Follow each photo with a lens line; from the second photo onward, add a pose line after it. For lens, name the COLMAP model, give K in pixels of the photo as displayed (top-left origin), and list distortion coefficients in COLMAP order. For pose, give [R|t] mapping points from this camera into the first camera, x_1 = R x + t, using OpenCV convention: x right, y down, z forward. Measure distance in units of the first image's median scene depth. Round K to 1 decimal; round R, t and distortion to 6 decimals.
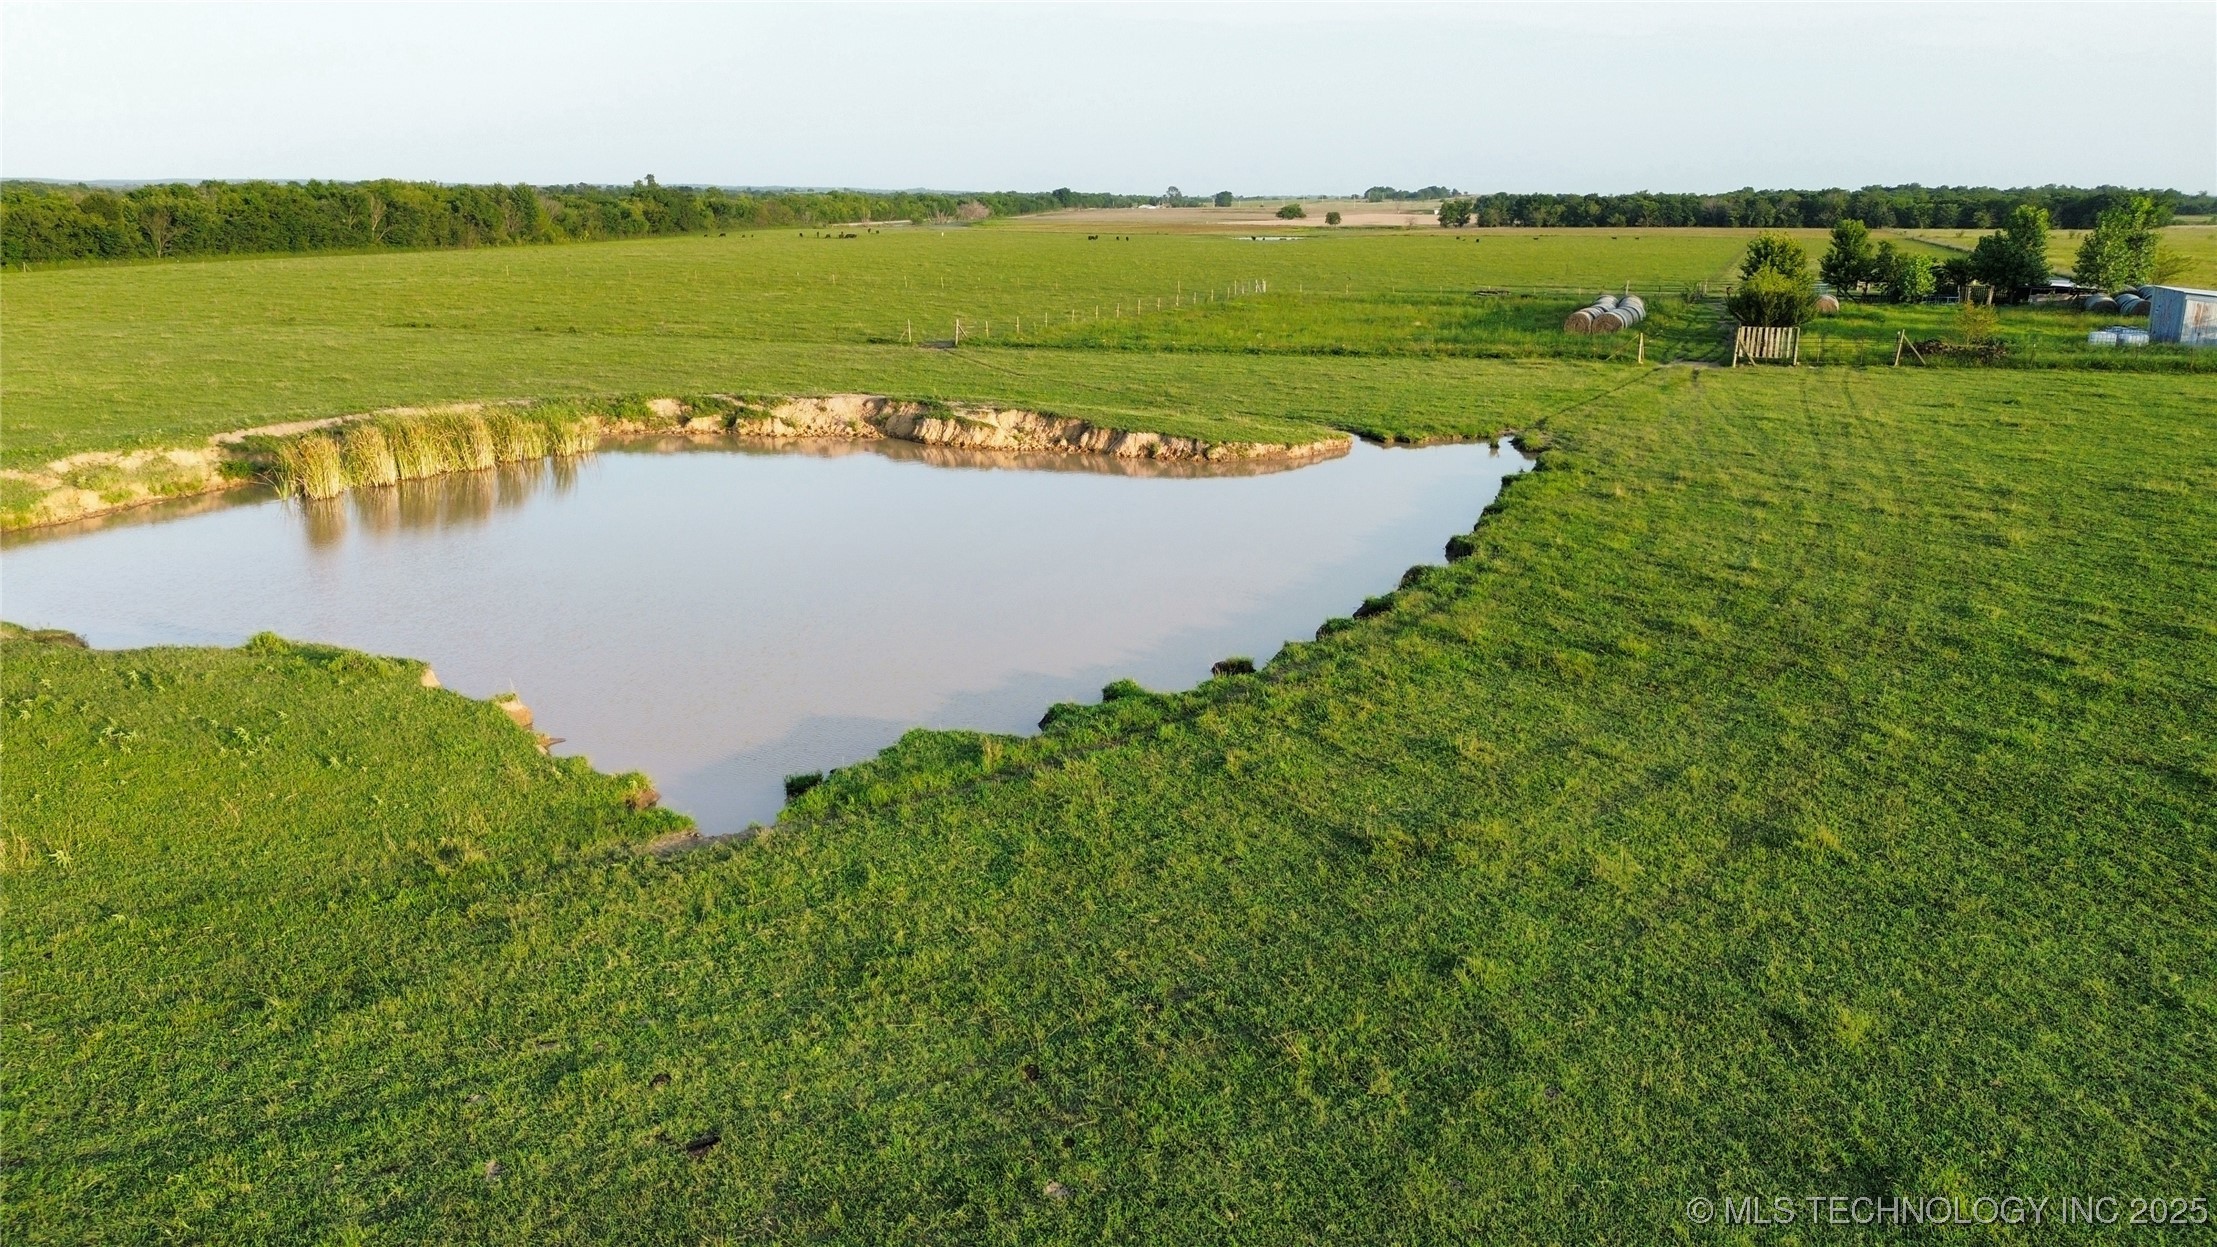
lens RADIAL K [[1573.3, 0, 1108.5], [0, 1573.3, 623.5], [0, 0, 1]] dist [0.051772, -0.047986]
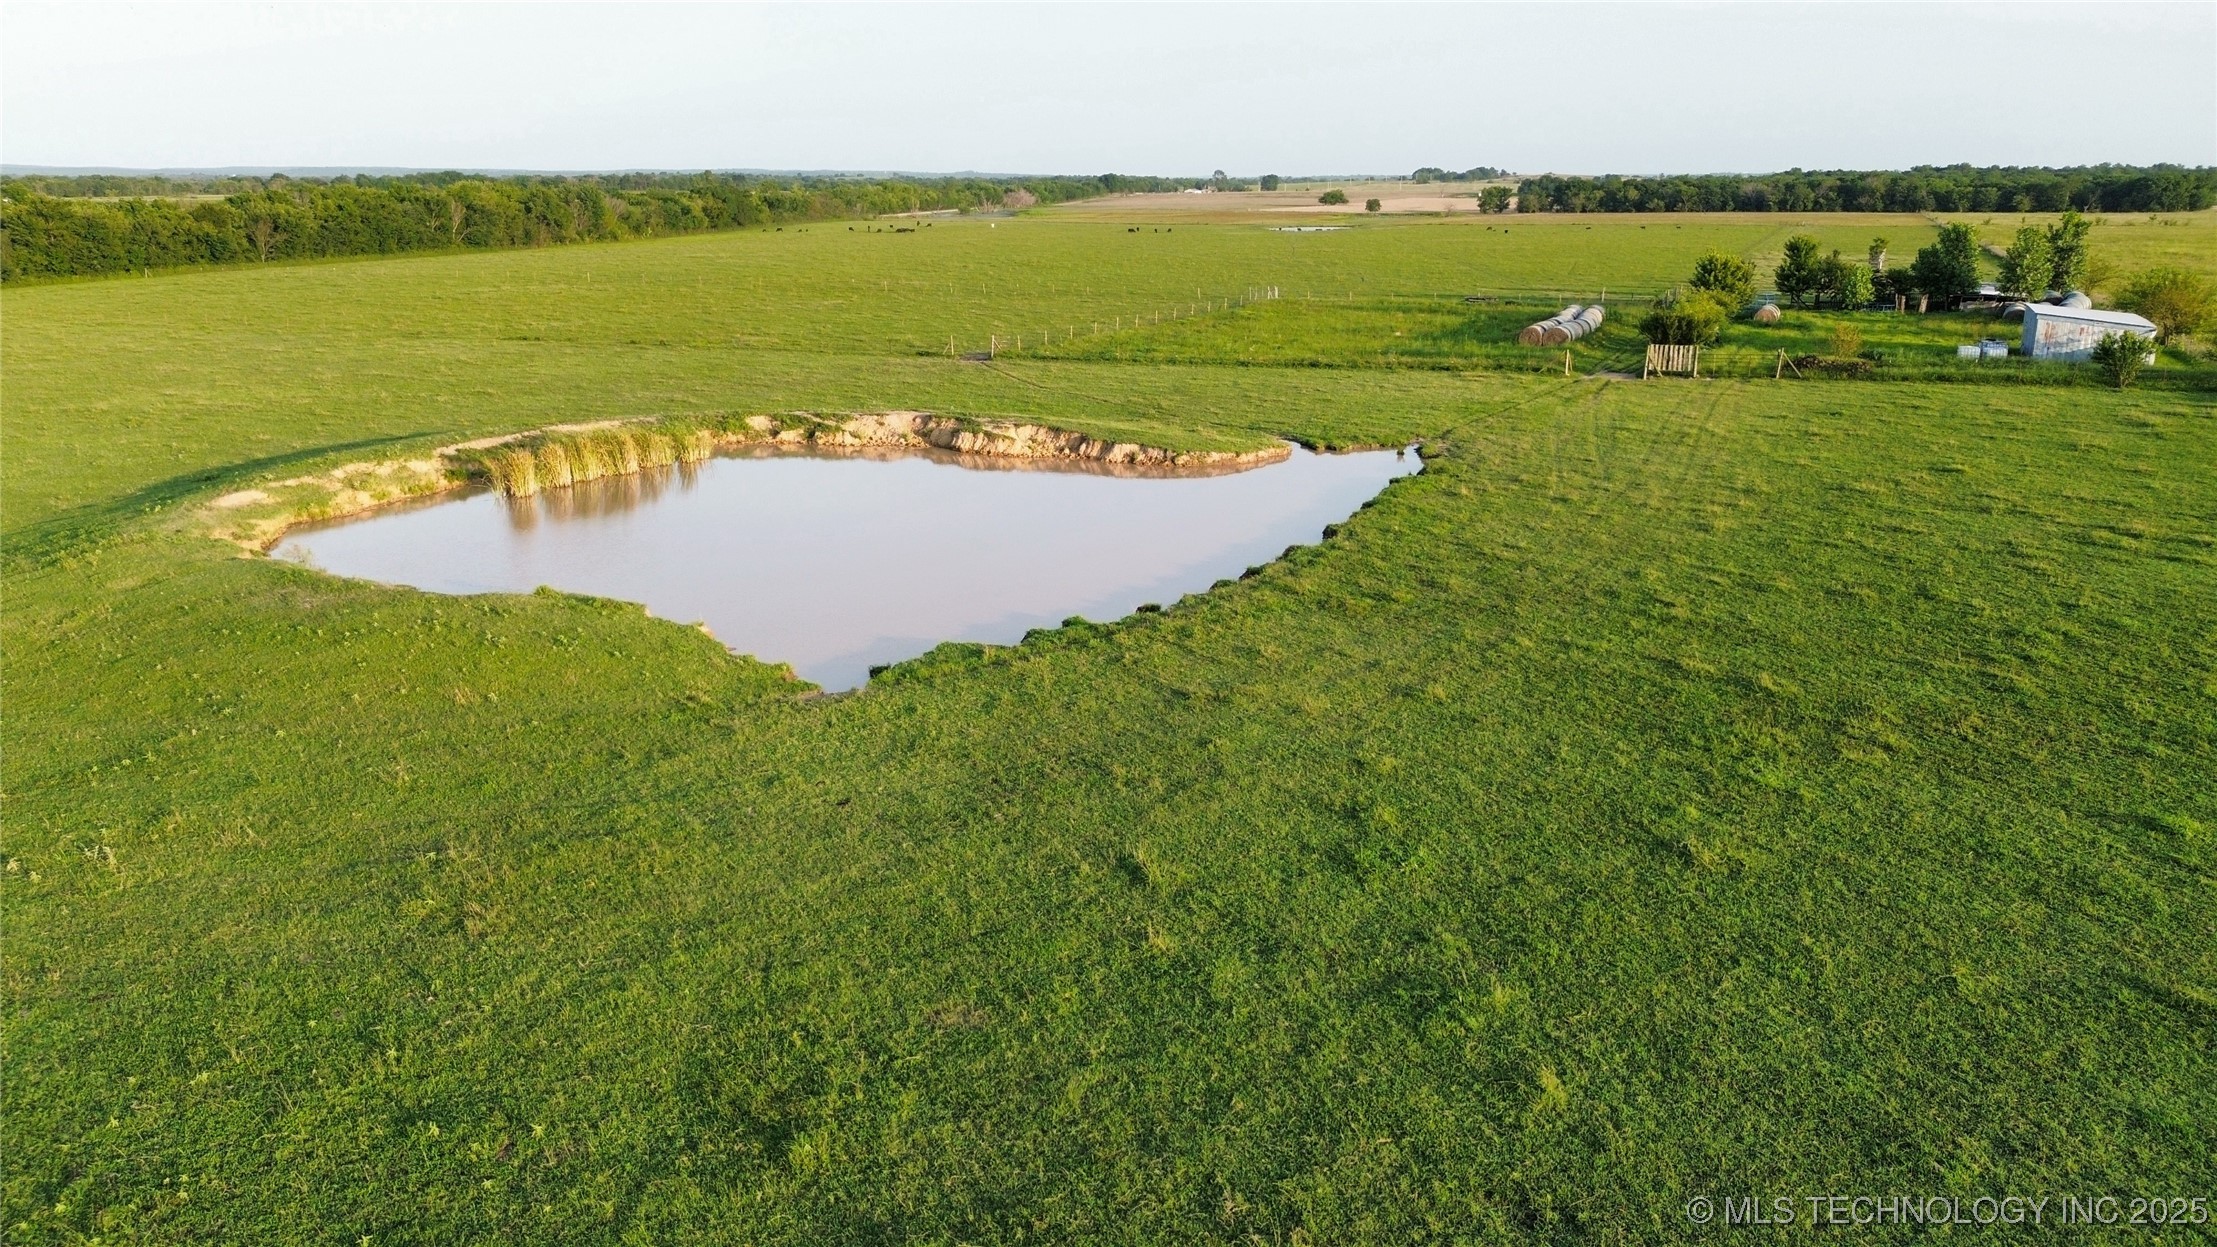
lens RADIAL K [[1573.3, 0, 1108.5], [0, 1573.3, 623.5], [0, 0, 1]] dist [0.051772, -0.047986]
pose [[0.999540, 0.001574, -0.030291, 0.027973], [-0.001237, 0.999937, 0.011164, 0.007926], [0.030307, -0.011122, 0.999479, -0.183448]]
